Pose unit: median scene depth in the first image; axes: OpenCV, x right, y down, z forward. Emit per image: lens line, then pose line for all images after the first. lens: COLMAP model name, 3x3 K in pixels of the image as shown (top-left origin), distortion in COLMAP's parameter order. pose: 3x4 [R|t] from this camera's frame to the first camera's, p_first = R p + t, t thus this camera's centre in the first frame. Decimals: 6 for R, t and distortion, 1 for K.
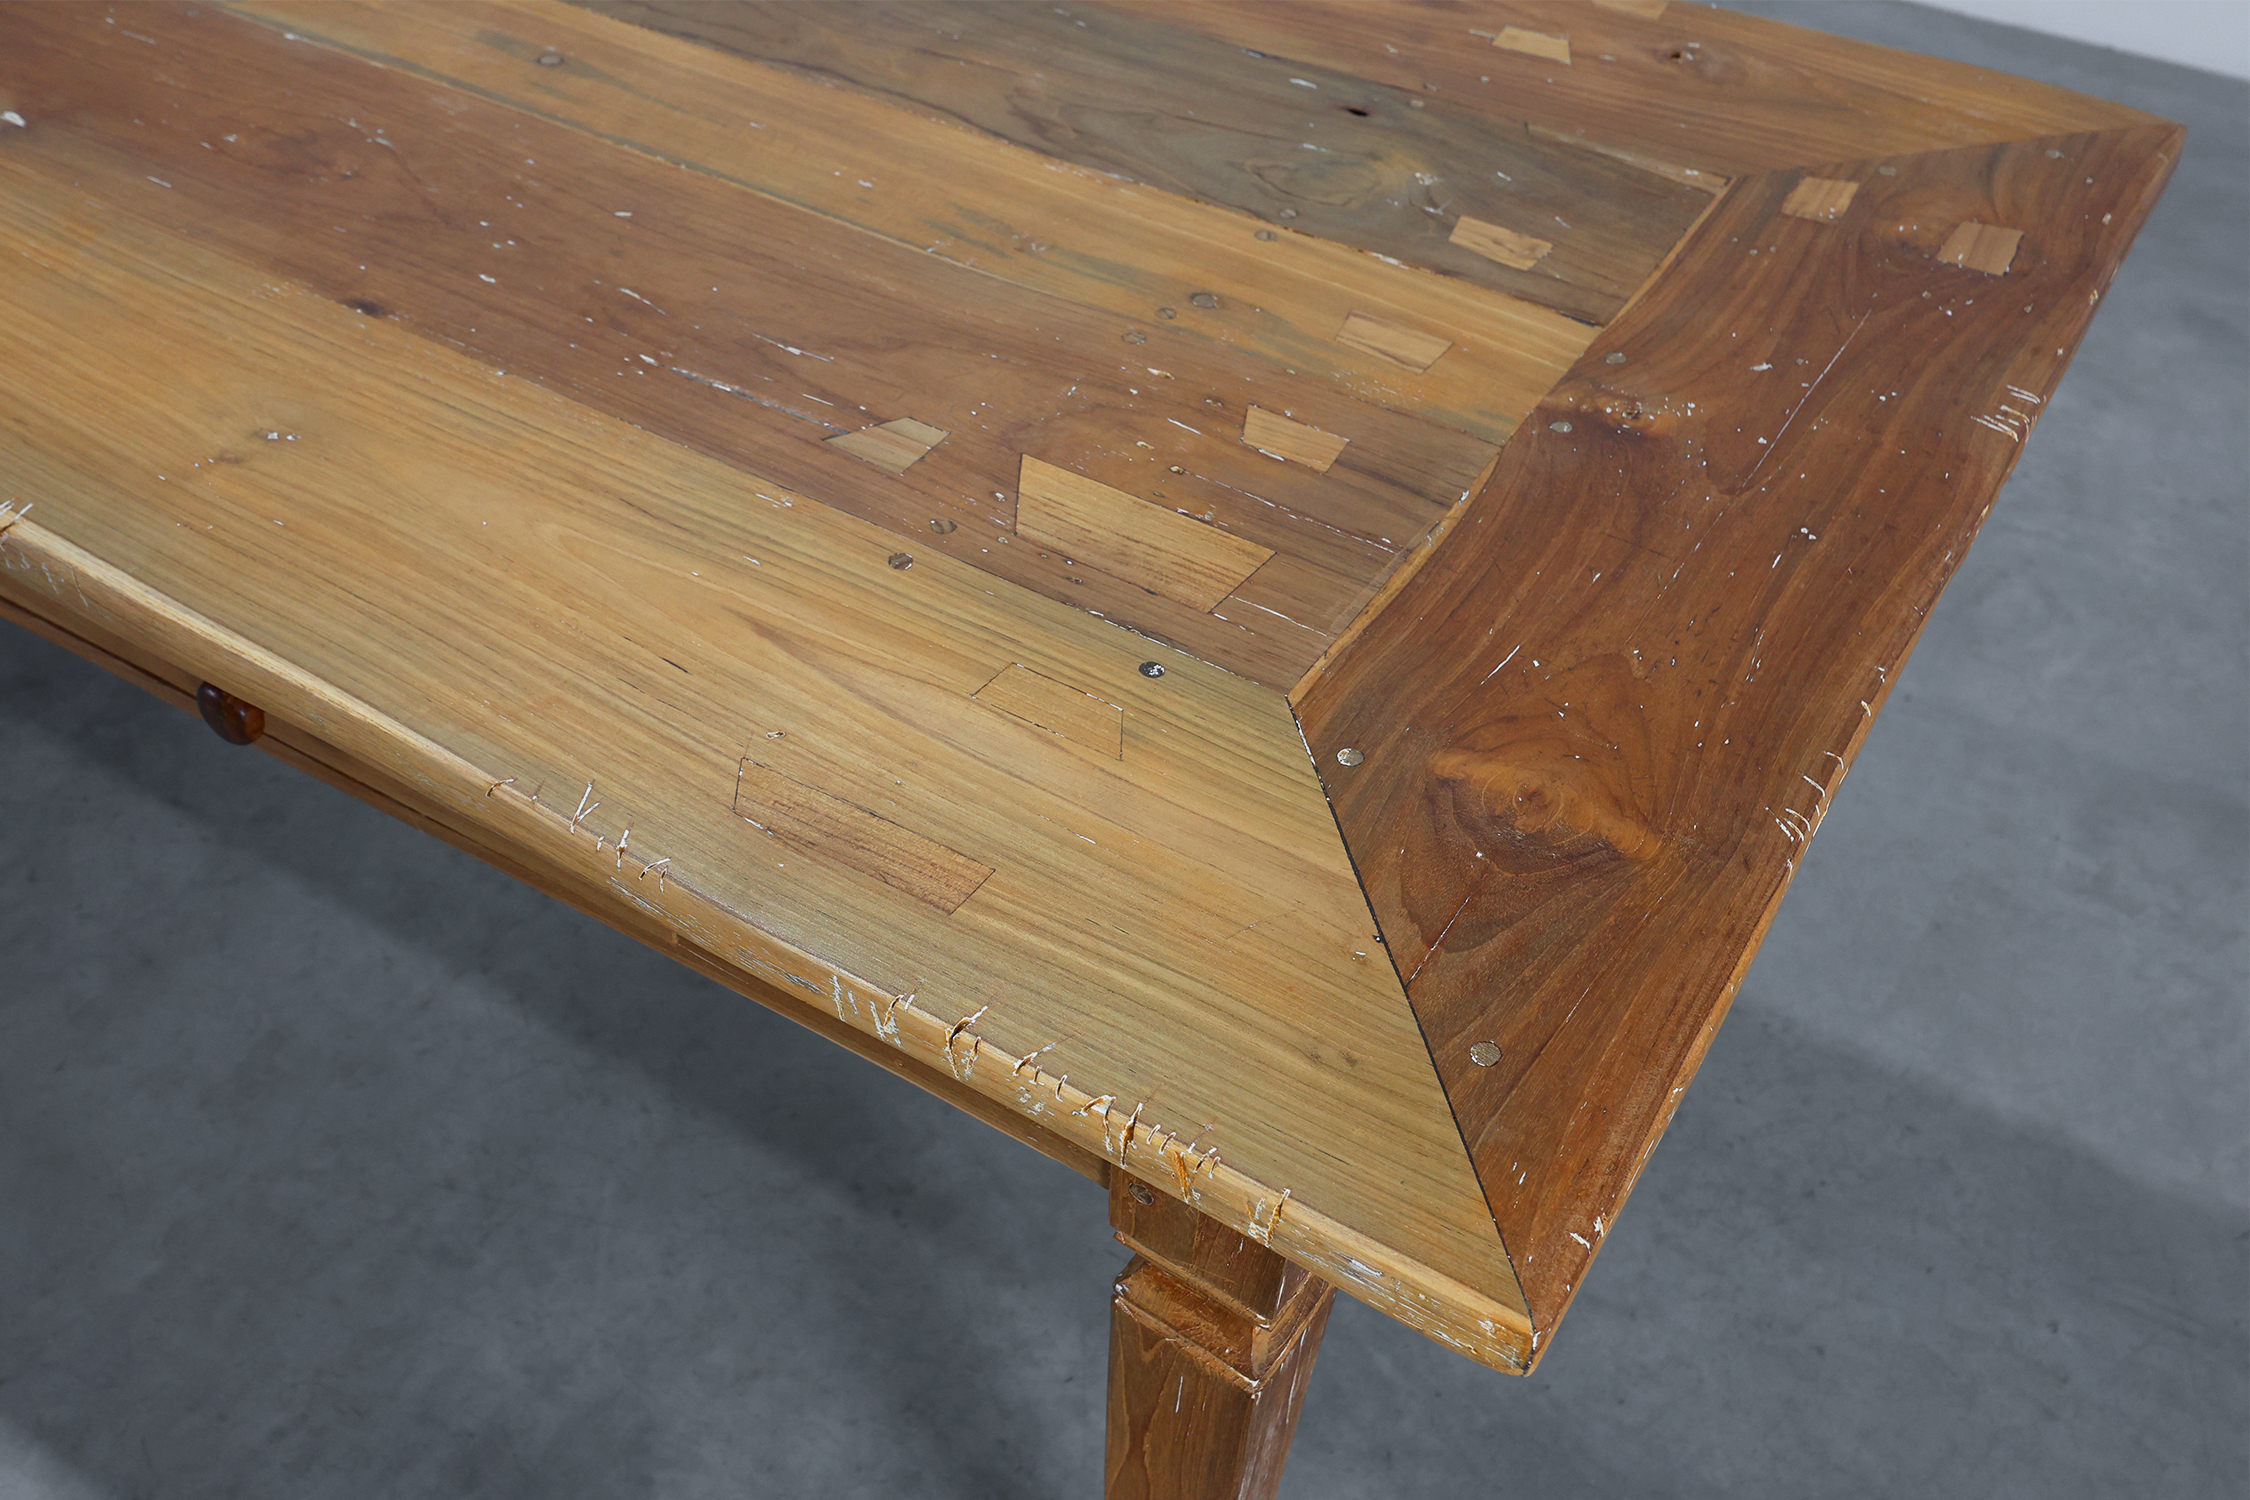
lens RADIAL K [[2314.7, 0, 1093.4], [0, 2314.7, 686.3], [0, 0, 1]] dist [-0.009347, 0.000000]
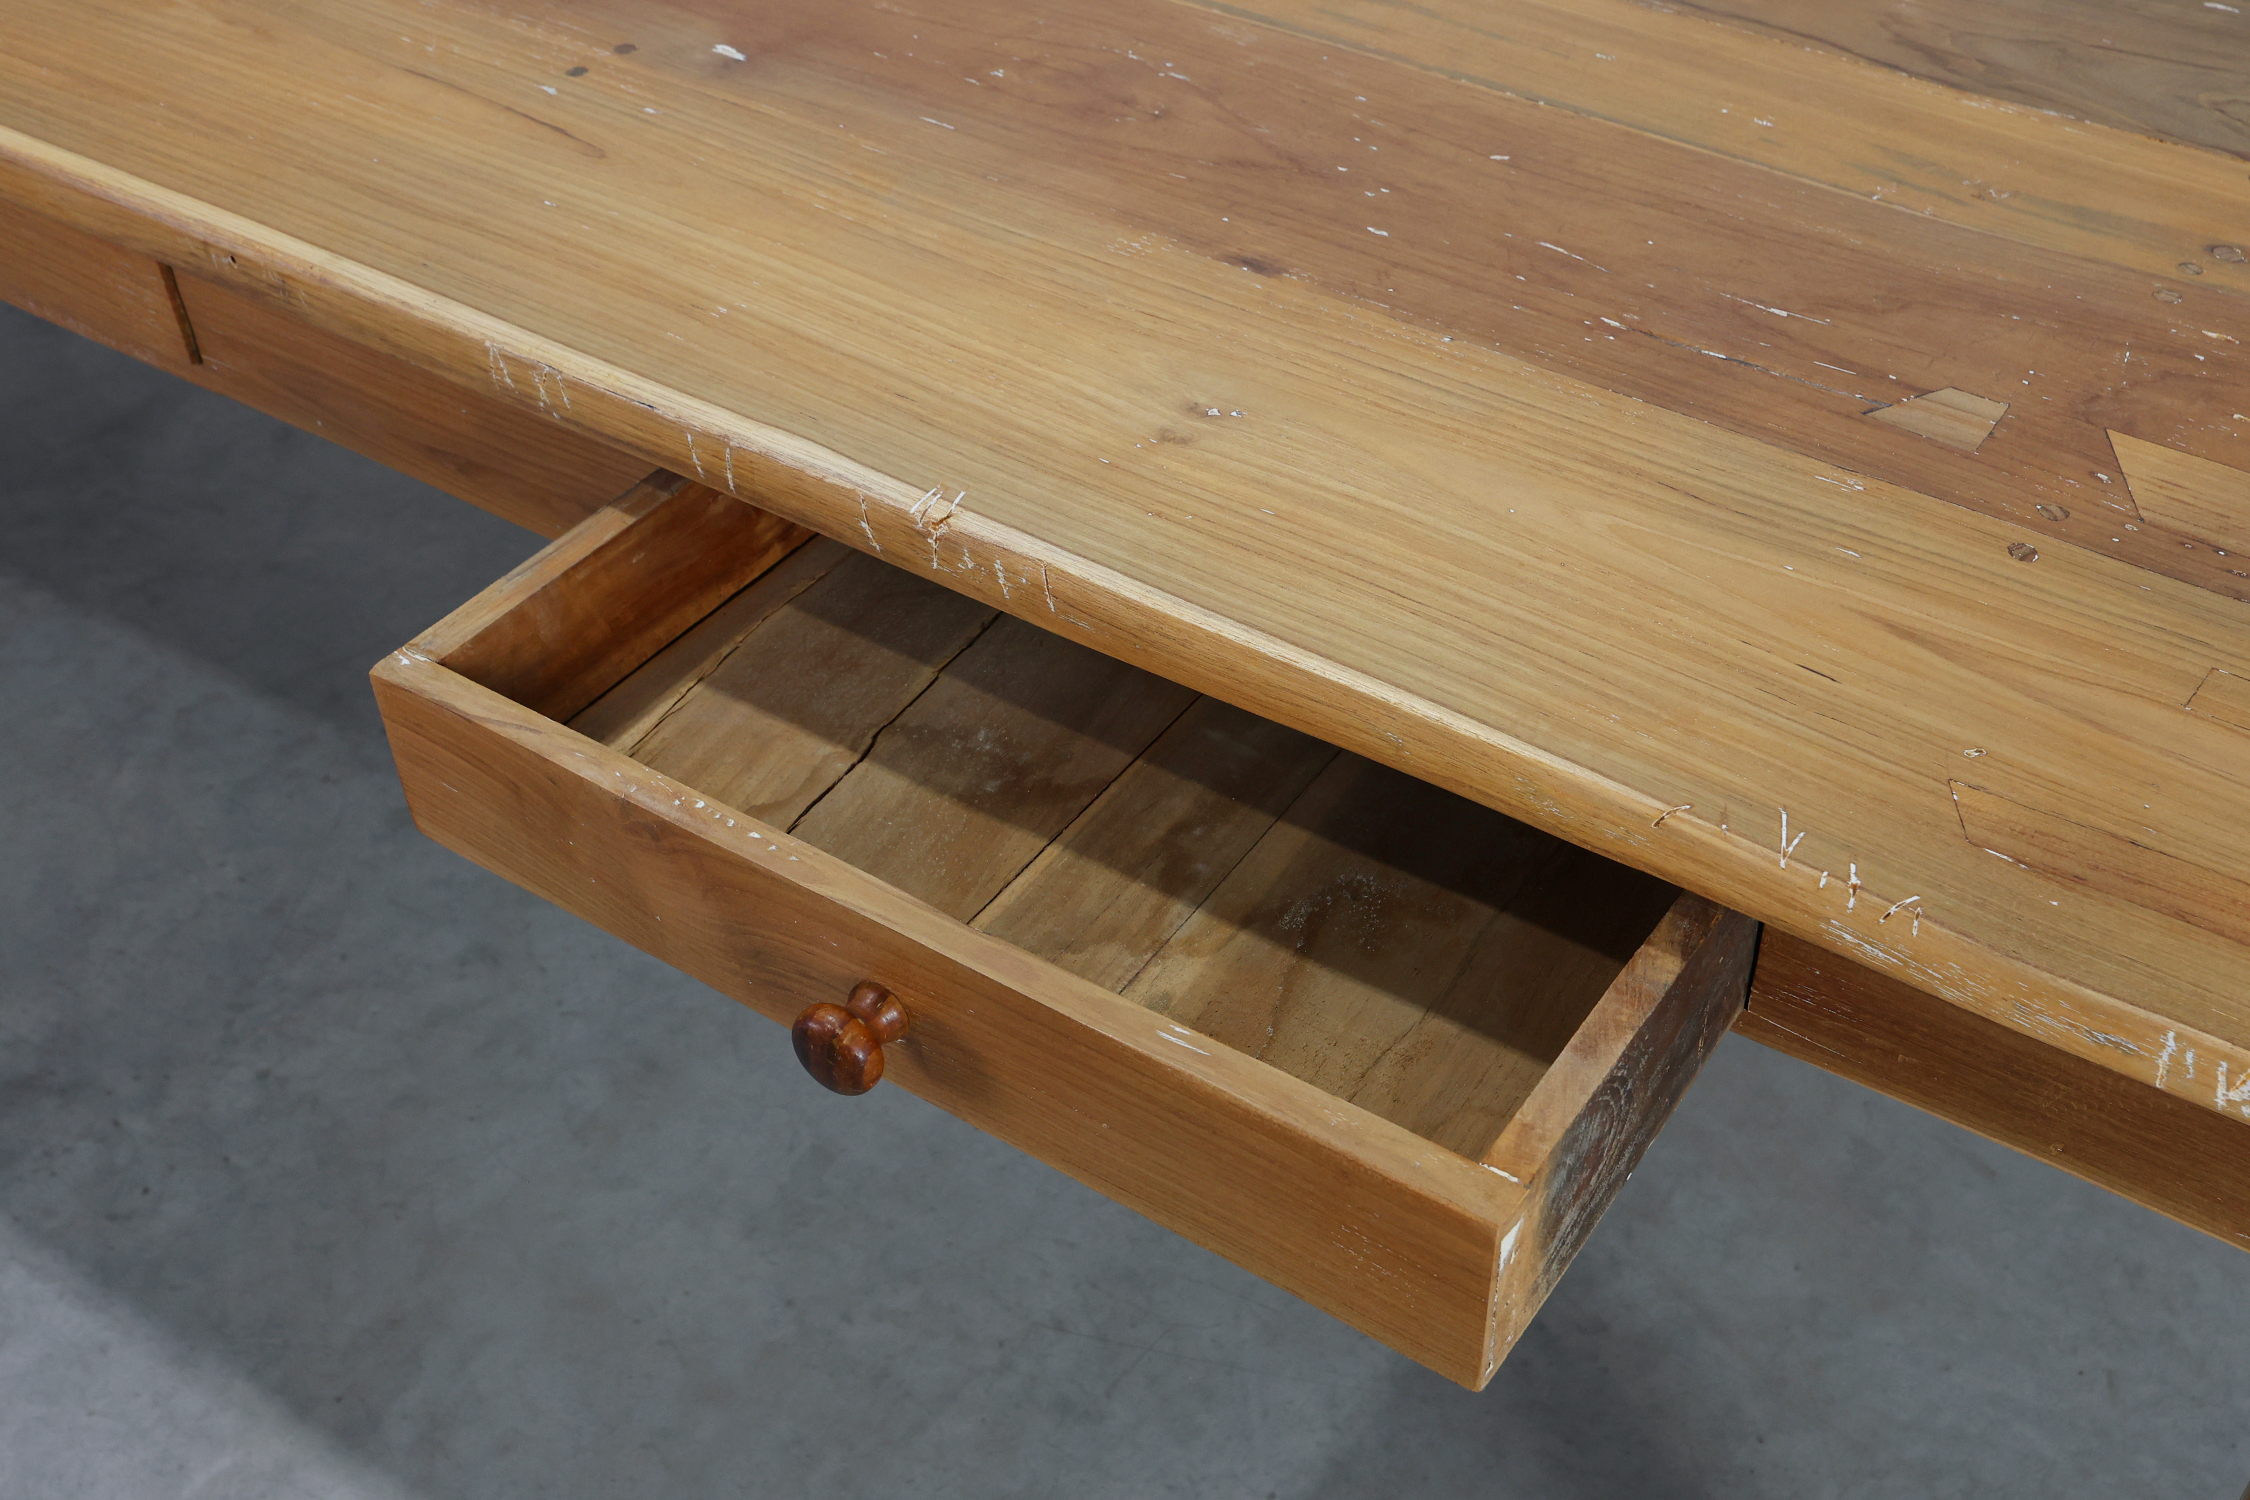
lens RADIAL K [[2701.1, 0, 1136.6], [0, 2701.1, 749.9], [0, 0, 1]] dist [-0.020820, 0.000000]
pose [[0.999981, -0.006136, -0.000161, -0.357820], [0.006134, 0.999924, -0.010725, 0.023166], [0.000227, 0.010724, 0.999942, 0.018674]]
